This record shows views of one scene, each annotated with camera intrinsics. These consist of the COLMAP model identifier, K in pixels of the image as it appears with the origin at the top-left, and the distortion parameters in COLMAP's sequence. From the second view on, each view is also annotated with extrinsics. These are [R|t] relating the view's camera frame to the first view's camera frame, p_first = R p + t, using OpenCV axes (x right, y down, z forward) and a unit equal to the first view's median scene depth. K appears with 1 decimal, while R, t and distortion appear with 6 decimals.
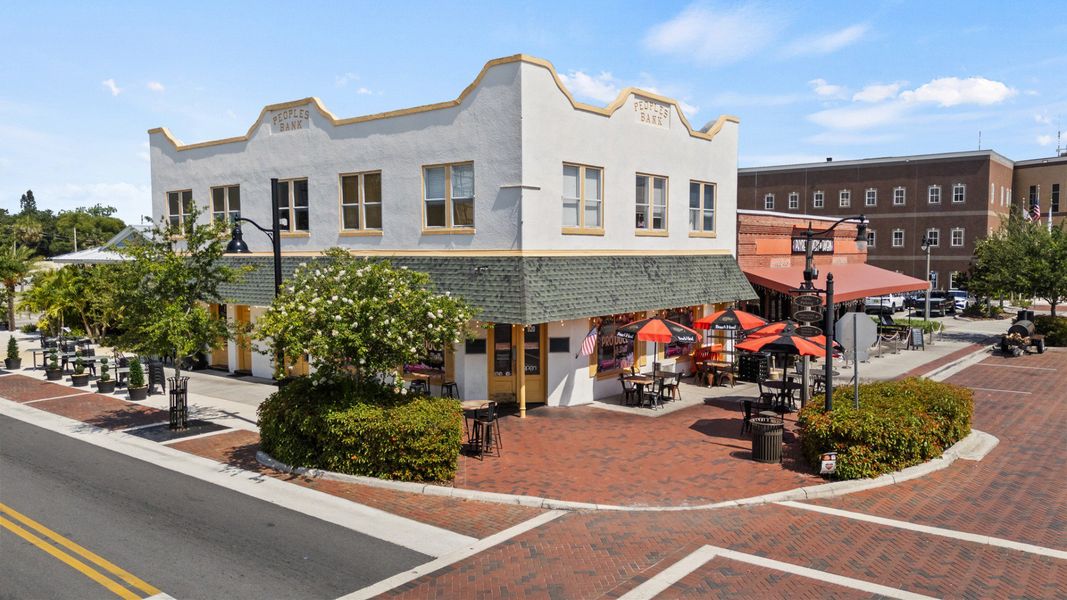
lens RADIAL K [[789.7, 0, 532.8], [0, 789.7, 294.8], [0, 0, 1]] dist [0.033359, -0.009348]
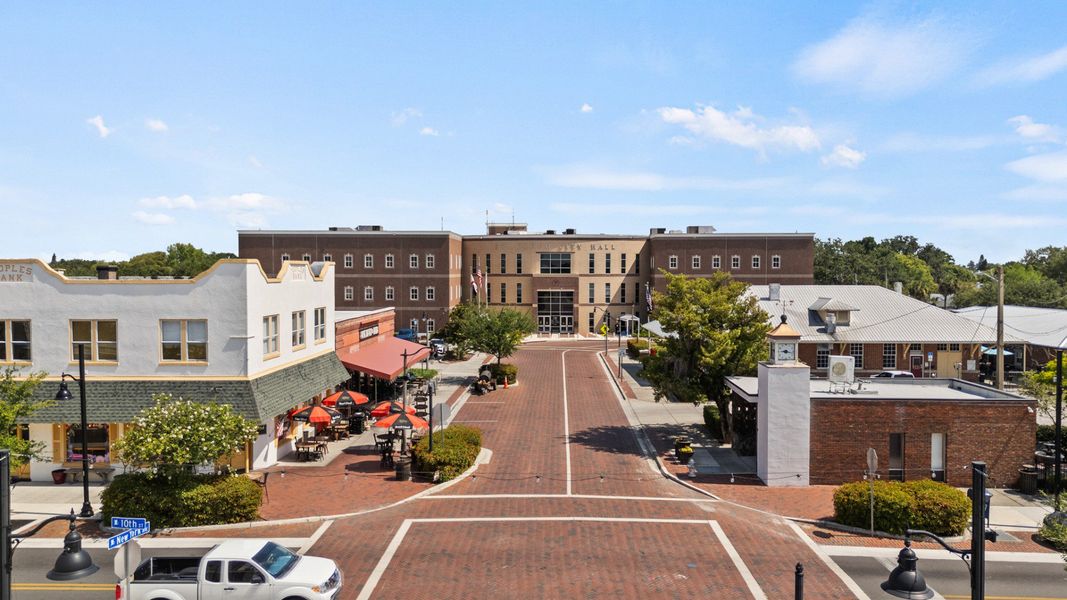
lens RADIAL K [[789.7, 0, 535.8], [0, 789.7, 298.3], [0, 0, 1]] dist [0.033359, -0.009348]
pose [[0.795377, -0.021516, 0.605733, -0.499645], [0.033791, 0.999390, -0.008872, -0.172424], [-0.605172, 0.027525, 0.795619, -0.632909]]
